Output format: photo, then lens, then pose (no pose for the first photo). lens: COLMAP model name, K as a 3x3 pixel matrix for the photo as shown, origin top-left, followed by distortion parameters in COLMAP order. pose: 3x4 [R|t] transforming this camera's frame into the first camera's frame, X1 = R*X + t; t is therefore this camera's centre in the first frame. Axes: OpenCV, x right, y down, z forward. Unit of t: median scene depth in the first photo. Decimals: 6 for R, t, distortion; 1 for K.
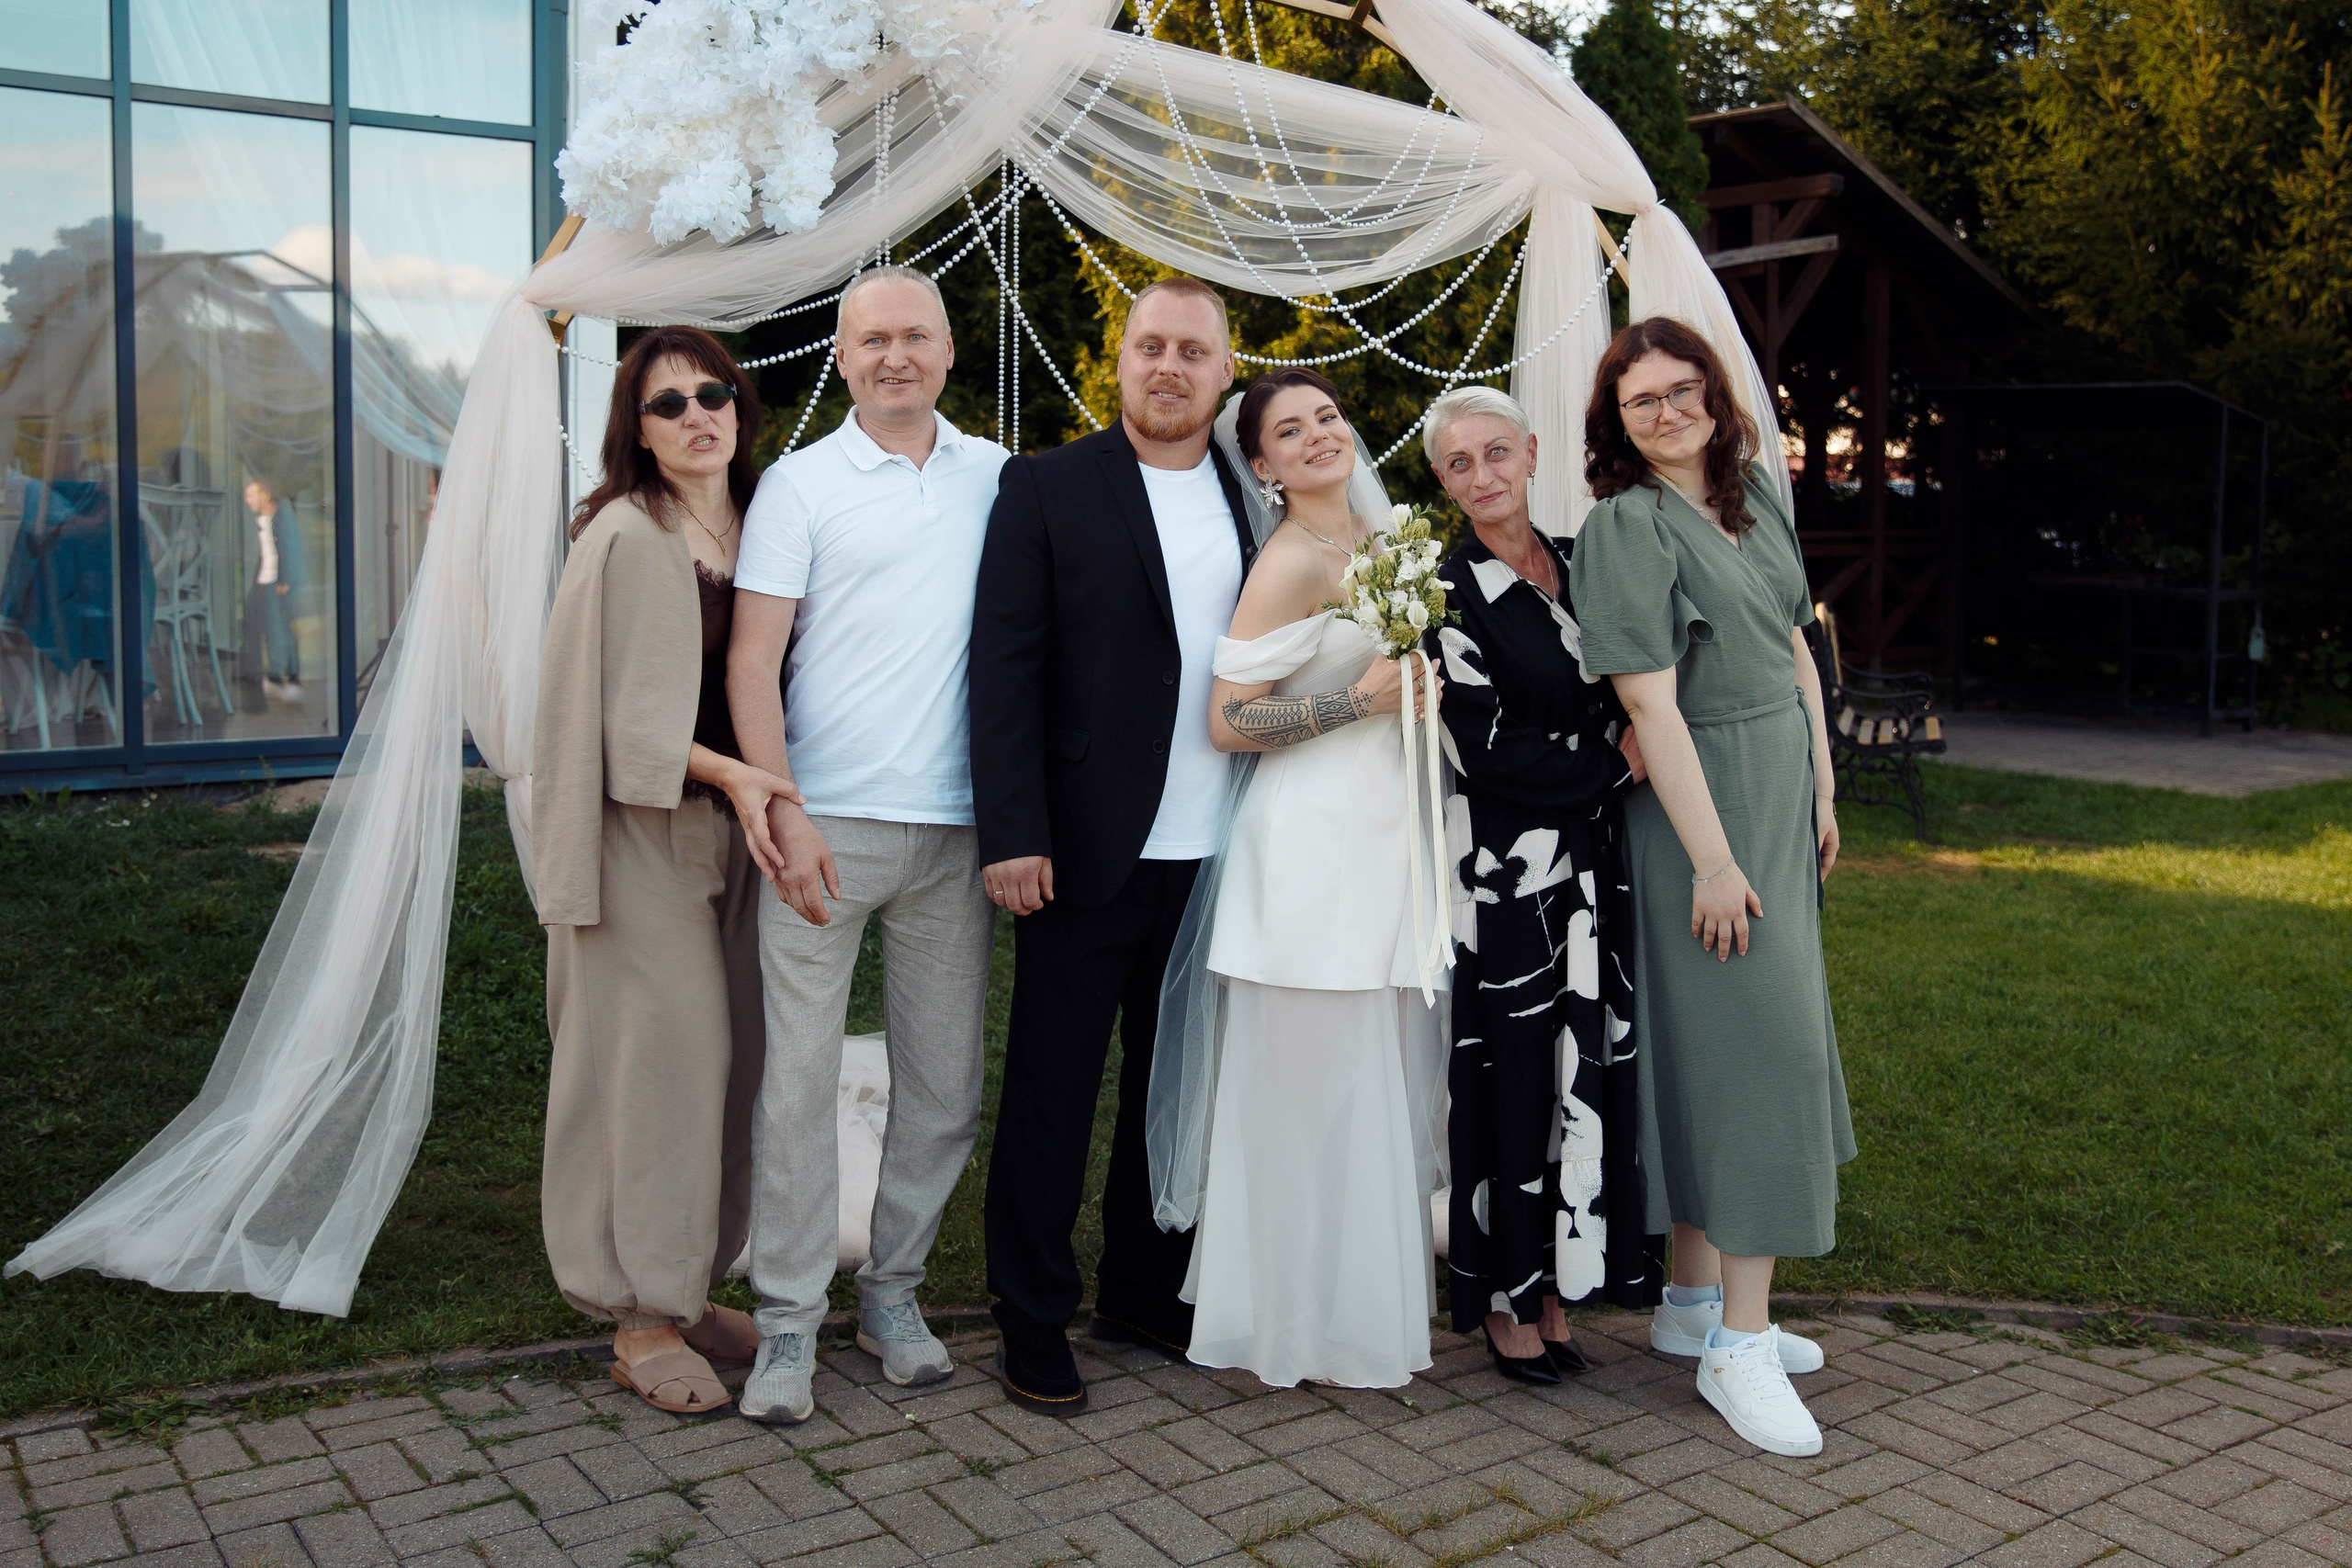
lens RADIAL K [[2005.4, 0, 1177.0], [0, 2005.4, 679.2], [0, 0, 1]] dist [-0.017475, 0.001476]
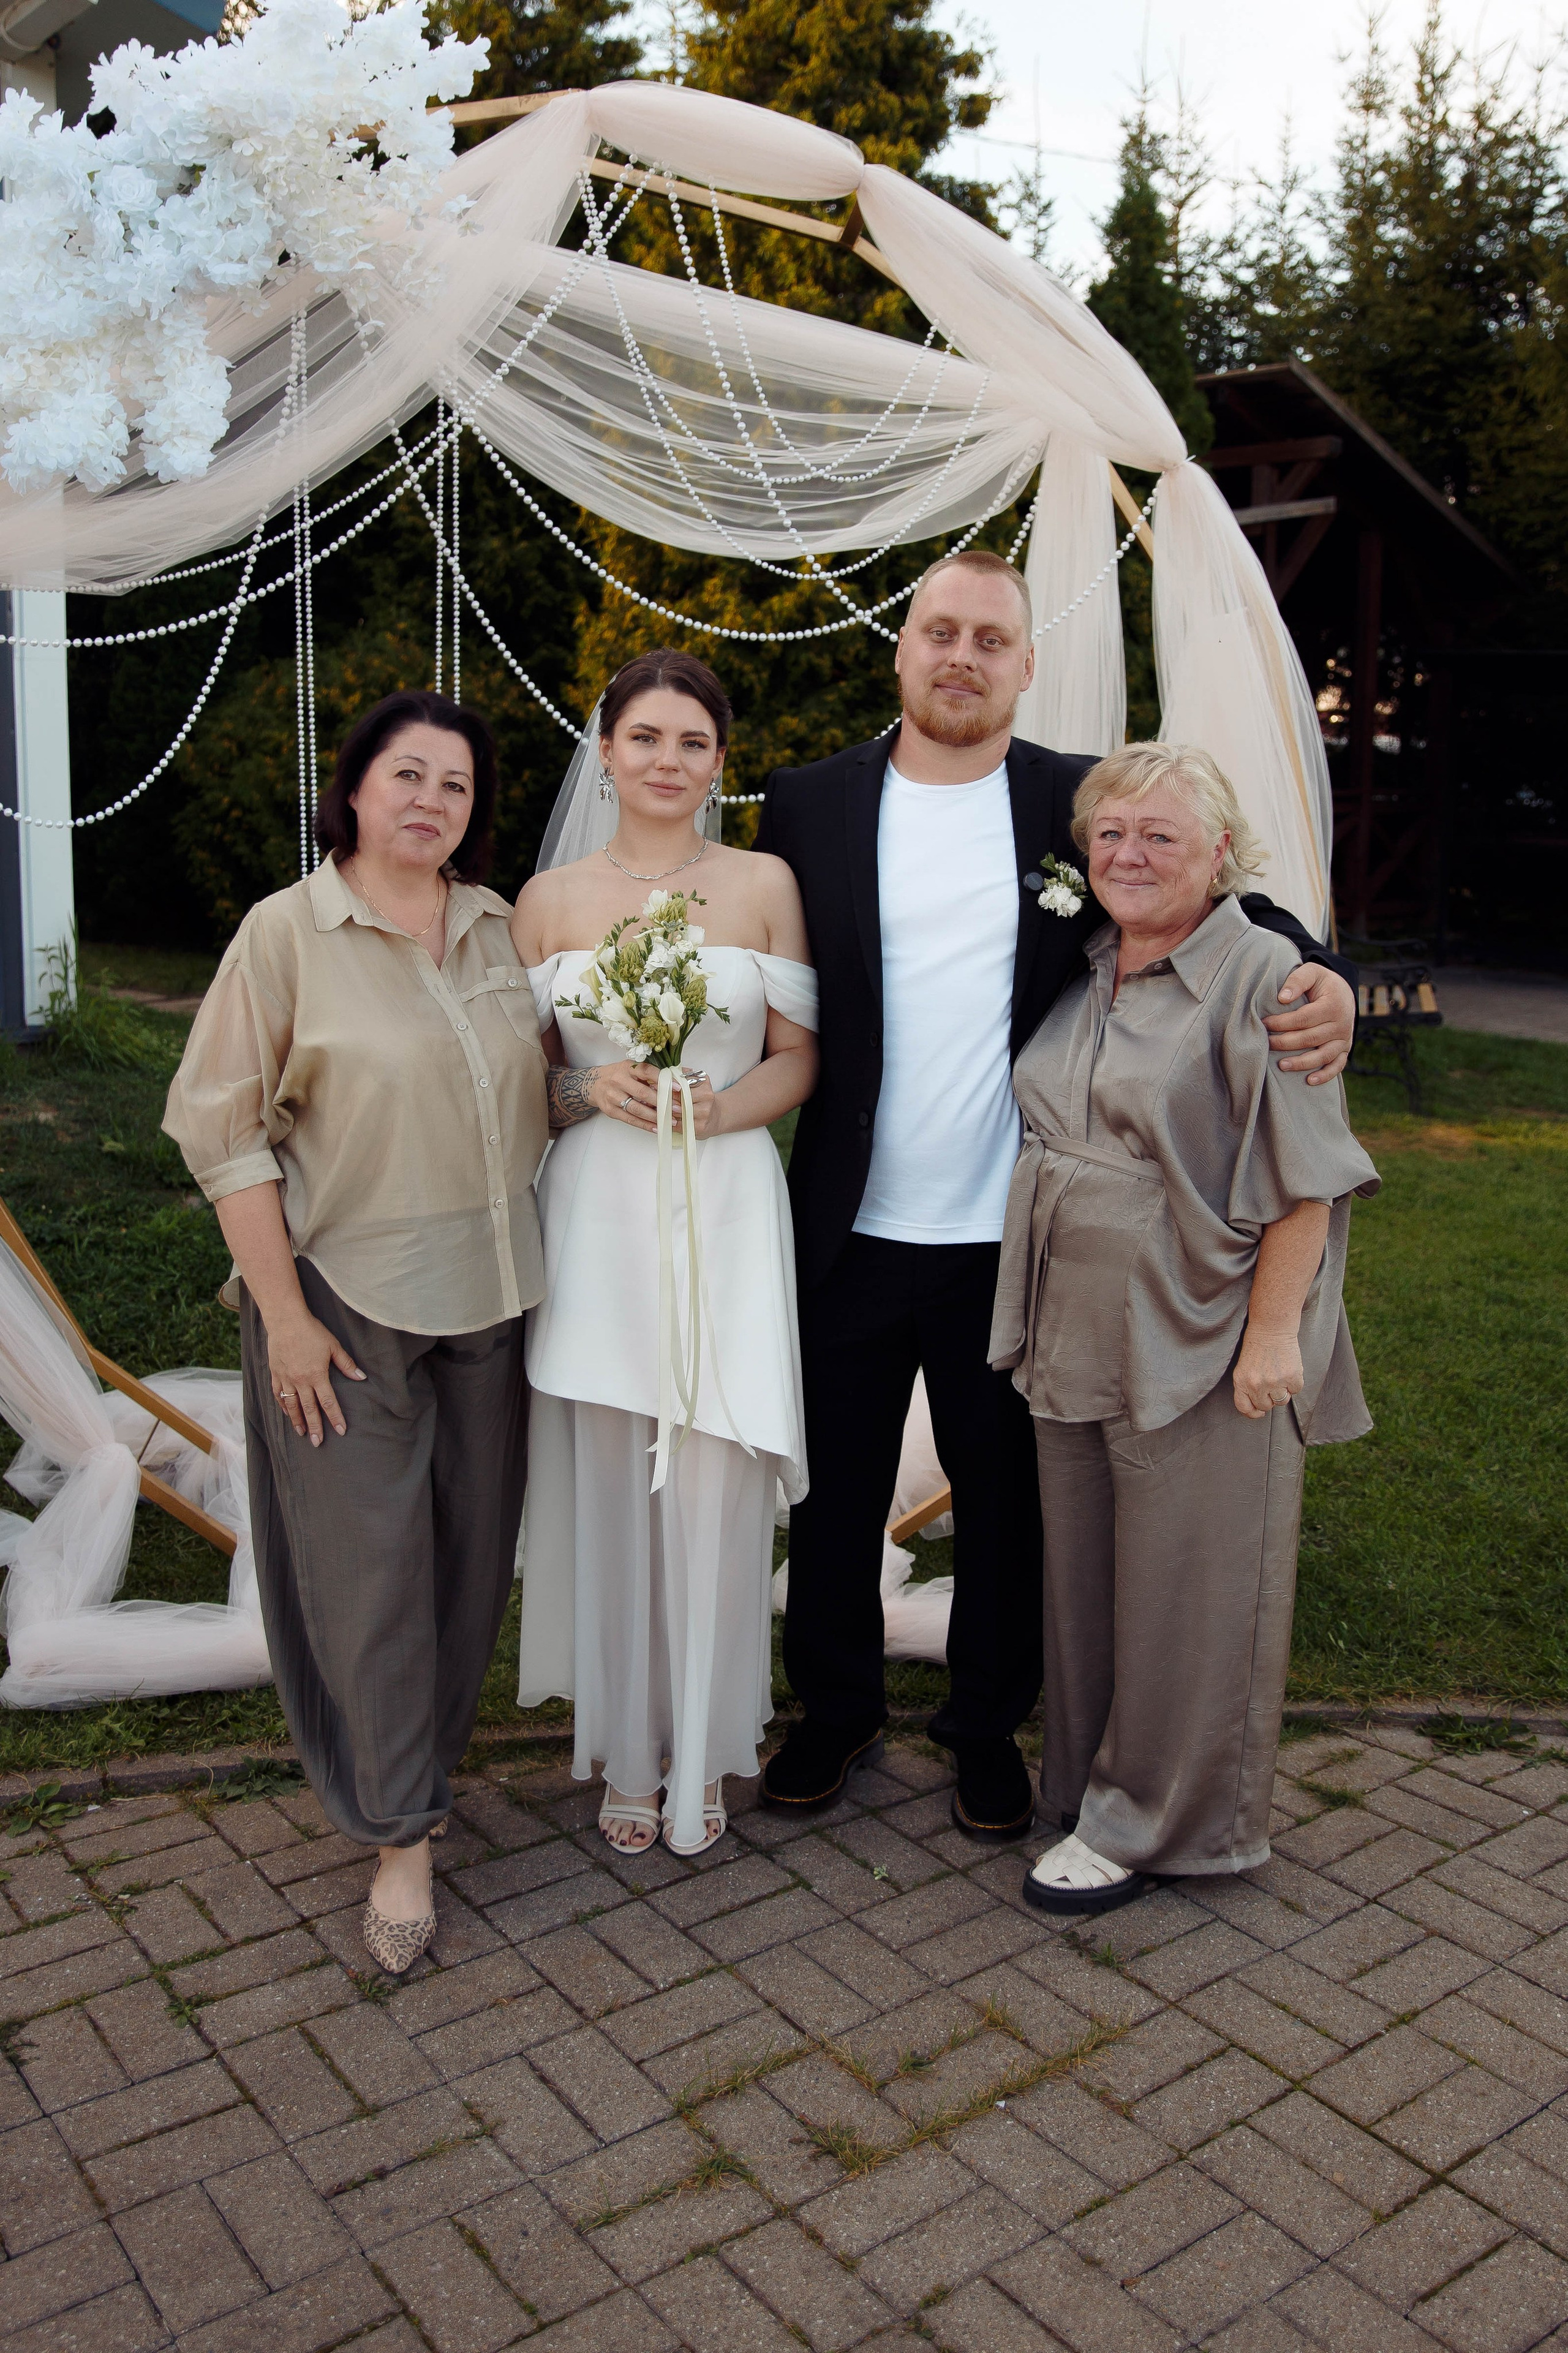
lens RADIAL K [[1918.4, 0, 782.7], [0, 1918.4, 1040.0], [0, 0, 1]] dist [-0.049874, 0.019639]
pose [[0.998852, 0.001242, 0.047883, 0.025910], [-0.004275, 0.997985, 0.063309, -0.038890], [-0.047708, -0.063441, 0.996845, 0.170801]]
